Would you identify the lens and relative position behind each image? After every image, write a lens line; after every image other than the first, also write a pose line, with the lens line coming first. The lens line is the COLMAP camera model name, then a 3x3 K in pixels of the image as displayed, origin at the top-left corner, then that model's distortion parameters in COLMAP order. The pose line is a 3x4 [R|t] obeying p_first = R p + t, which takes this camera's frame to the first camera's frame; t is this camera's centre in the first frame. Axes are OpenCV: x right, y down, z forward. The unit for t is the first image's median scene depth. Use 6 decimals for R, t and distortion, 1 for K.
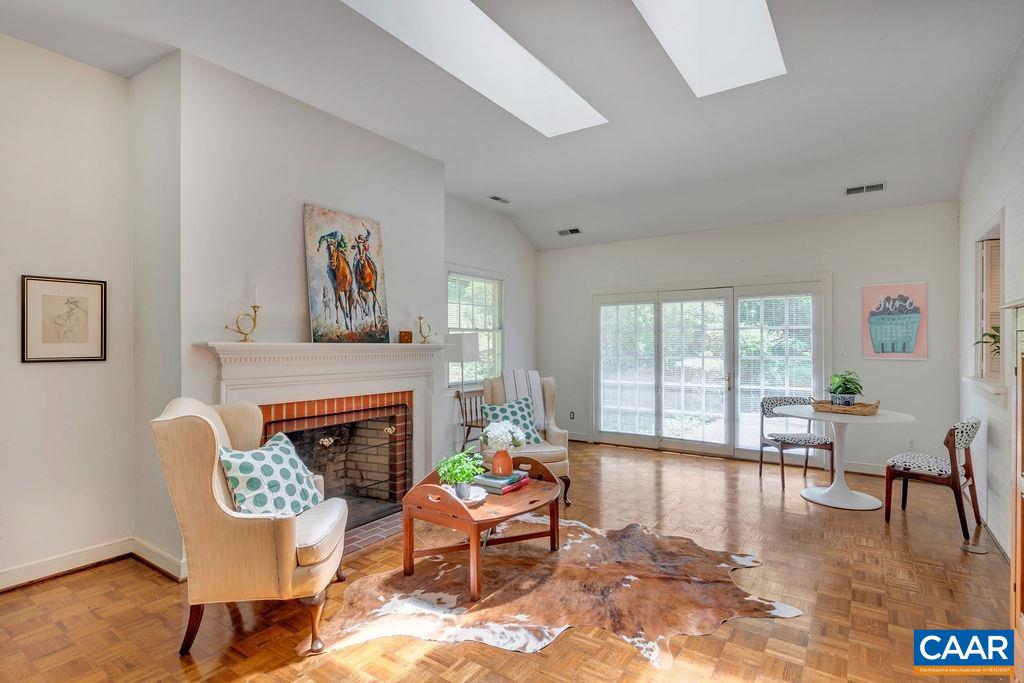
lens RADIAL K [[497.9, 0, 512.0], [0, 497.9, 341.5], [0, 0, 1]] dist [0.000776, 0.000087]
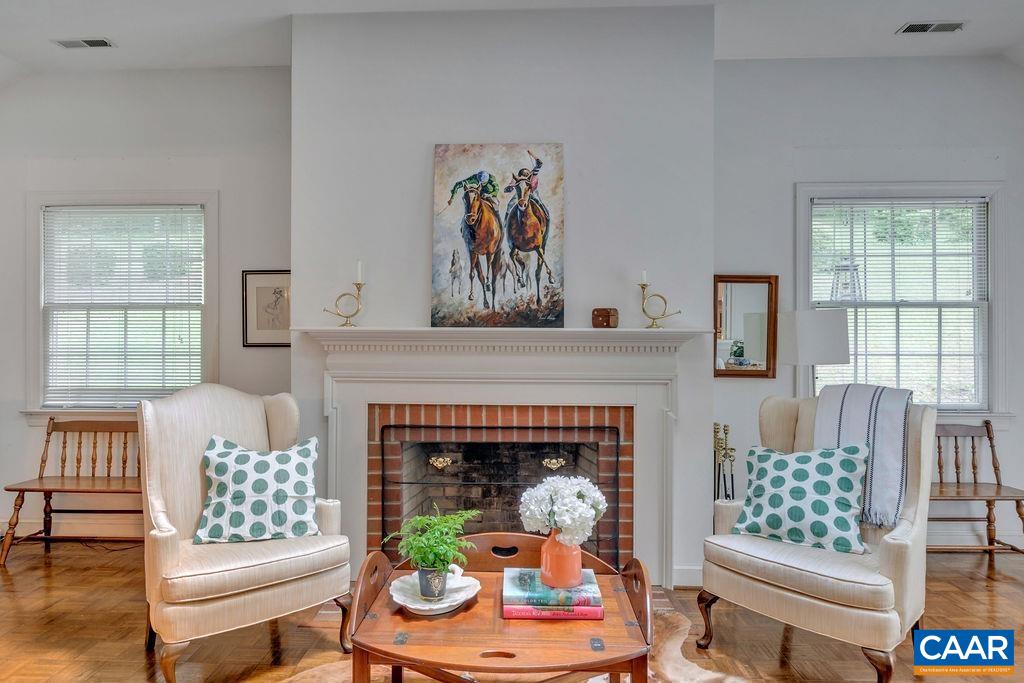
lens RADIAL K [[634.6, 0, 496.6], [0, 634.6, 338.9], [0, 0, 1]] dist [0.004322, 0.001943]
pose [[0.543333, -0.002056, -0.839515, 0.423085], [0.001759, 0.999998, -0.001311, 0.019950], [0.839516, -0.000765, 0.543335, 0.523937]]
